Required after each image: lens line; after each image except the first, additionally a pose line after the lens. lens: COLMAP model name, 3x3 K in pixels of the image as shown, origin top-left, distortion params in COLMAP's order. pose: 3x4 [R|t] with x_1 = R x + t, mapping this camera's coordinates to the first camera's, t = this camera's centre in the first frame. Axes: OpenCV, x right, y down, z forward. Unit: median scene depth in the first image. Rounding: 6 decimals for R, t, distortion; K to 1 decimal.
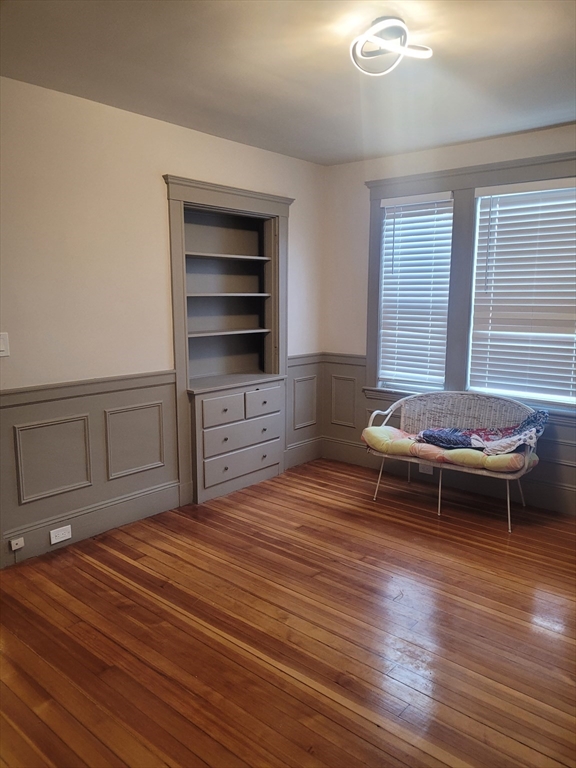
lens RADIAL K [[581.9, 0, 286.9], [0, 581.9, 391.7], [0, 0, 1]] dist [0.039931, -0.003645]
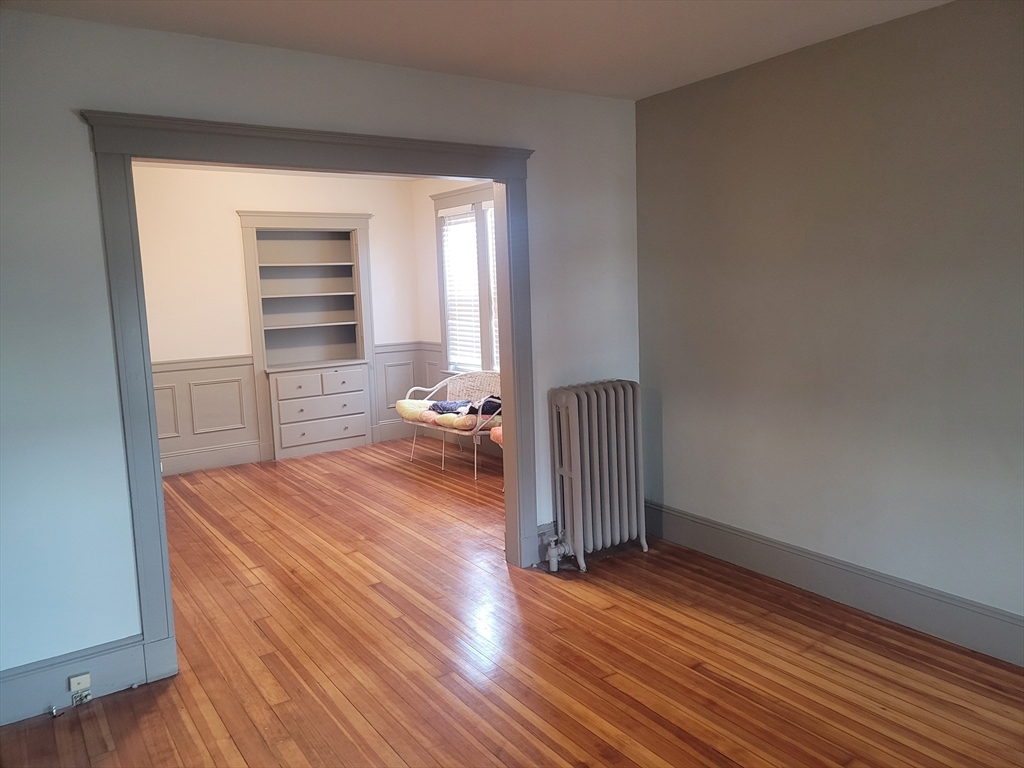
lens RADIAL K [[775.9, 0, 513.9], [0, 775.9, 373.6], [0, 0, 1]] dist [0.039931, -0.003645]
pose [[0.968152, -0.007792, -0.250241, 0.757791], [-0.003952, 0.998915, -0.046395, 0.079219], [0.250332, 0.045907, 0.967071, -0.505542]]
